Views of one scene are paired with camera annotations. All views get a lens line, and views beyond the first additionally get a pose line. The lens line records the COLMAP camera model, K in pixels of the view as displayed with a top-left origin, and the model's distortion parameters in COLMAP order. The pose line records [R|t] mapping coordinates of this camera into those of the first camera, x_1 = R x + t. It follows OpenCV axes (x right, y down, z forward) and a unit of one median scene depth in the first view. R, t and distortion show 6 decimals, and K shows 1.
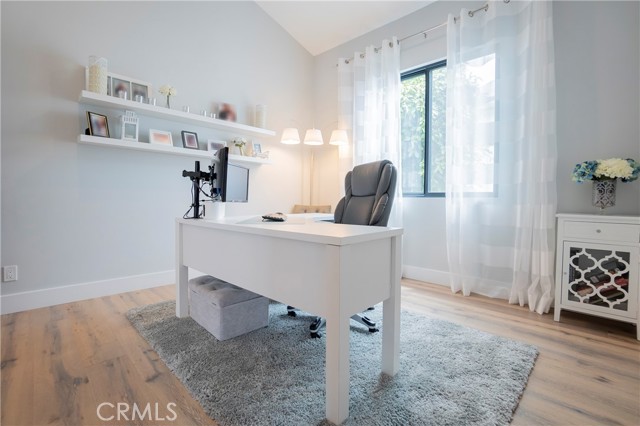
lens RADIAL K [[289.9, 0, 317.3], [0, 289.9, 208.5], [0, 0, 1]] dist [-0.065888, 0.026321]
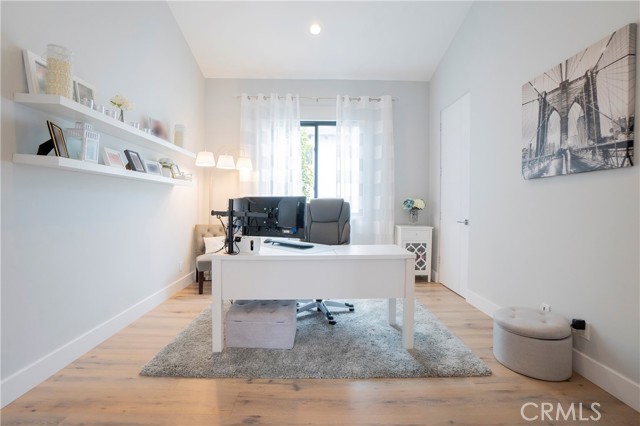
lens RADIAL K [[282.8, 0, 315.9], [0, 282.8, 207.8], [0, 0, 1]] dist [-0.064735, 0.023245]
pose [[0.709692, -0.017011, 0.704307, -0.765833], [0.020632, 0.999782, 0.003359, -0.107334], [-0.704210, 0.012147, 0.709887, 0.032849]]
